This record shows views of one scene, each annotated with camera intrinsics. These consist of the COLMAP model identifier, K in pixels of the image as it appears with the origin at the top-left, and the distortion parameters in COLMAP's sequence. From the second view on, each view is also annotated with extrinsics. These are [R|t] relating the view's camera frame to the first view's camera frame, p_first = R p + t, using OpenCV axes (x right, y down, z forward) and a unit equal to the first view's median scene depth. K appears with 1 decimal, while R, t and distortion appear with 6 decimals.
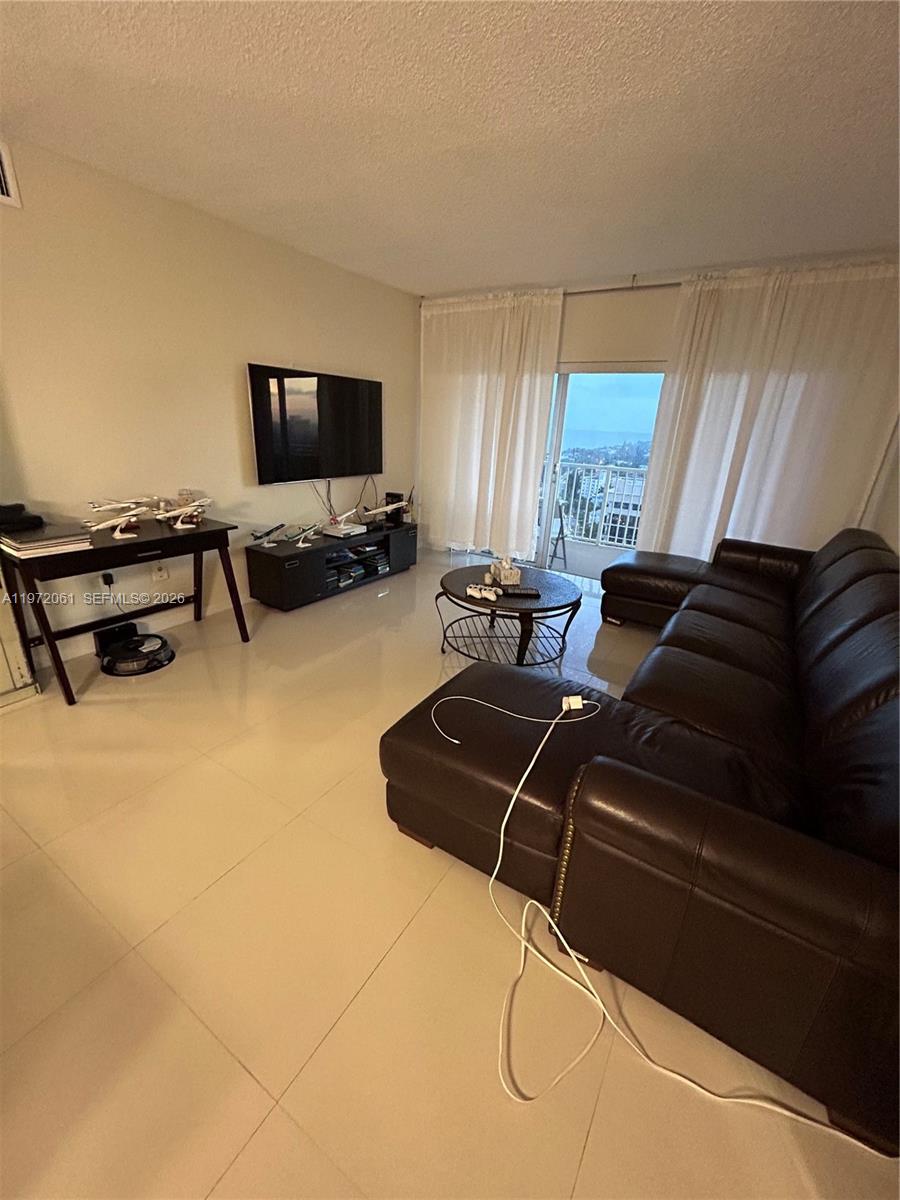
lens RADIAL K [[493.5, 0, 455.9], [0, 493.5, 596.4], [0, 0, 1]] dist [0.008043, 0.001149]
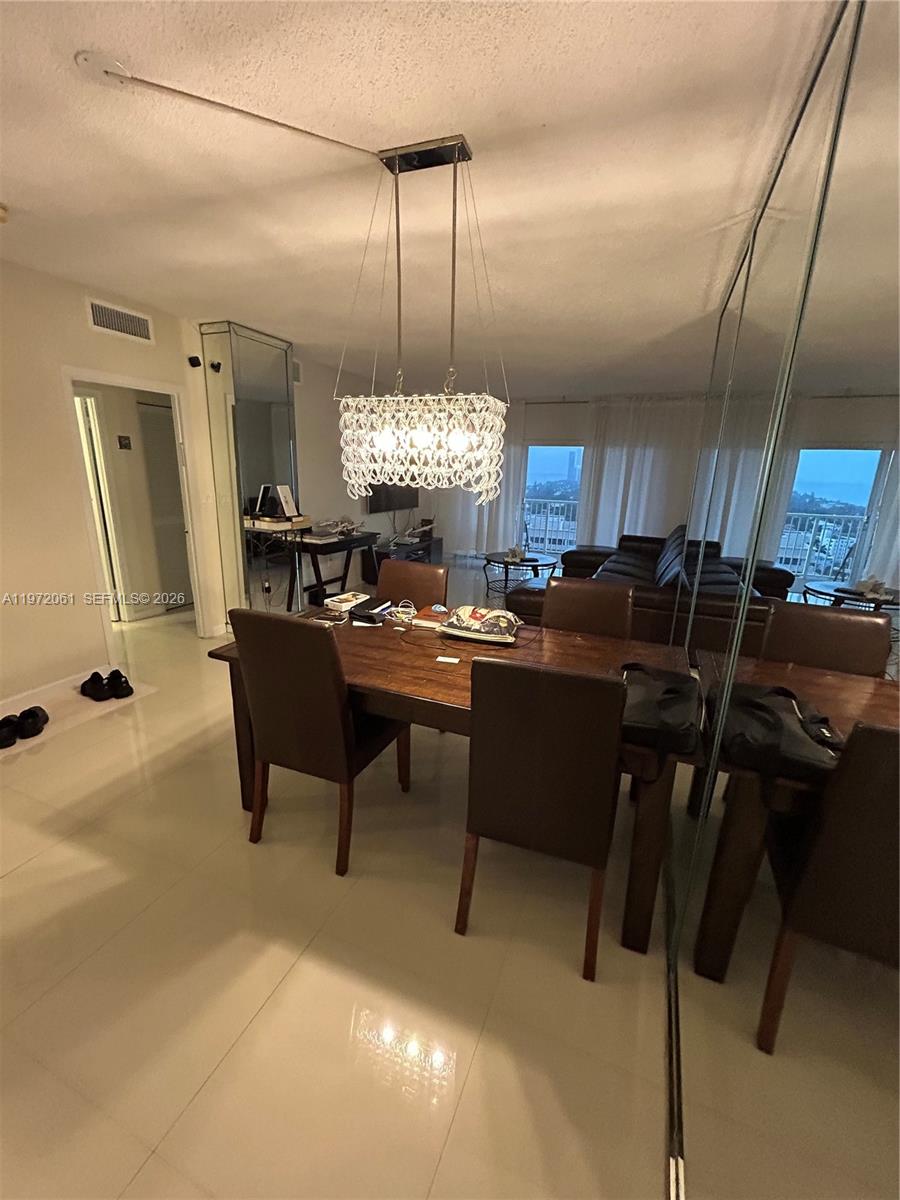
lens RADIAL K [[493.5, 0, 447.1], [0, 493.5, 603.5], [0, 0, 1]] dist [0.008043, 0.001149]
pose [[0.988773, -0.060224, 0.136753, -0.360419], [0.069720, 0.995398, -0.065741, 0.209383], [-0.132165, 0.074538, 0.988421, -0.689053]]
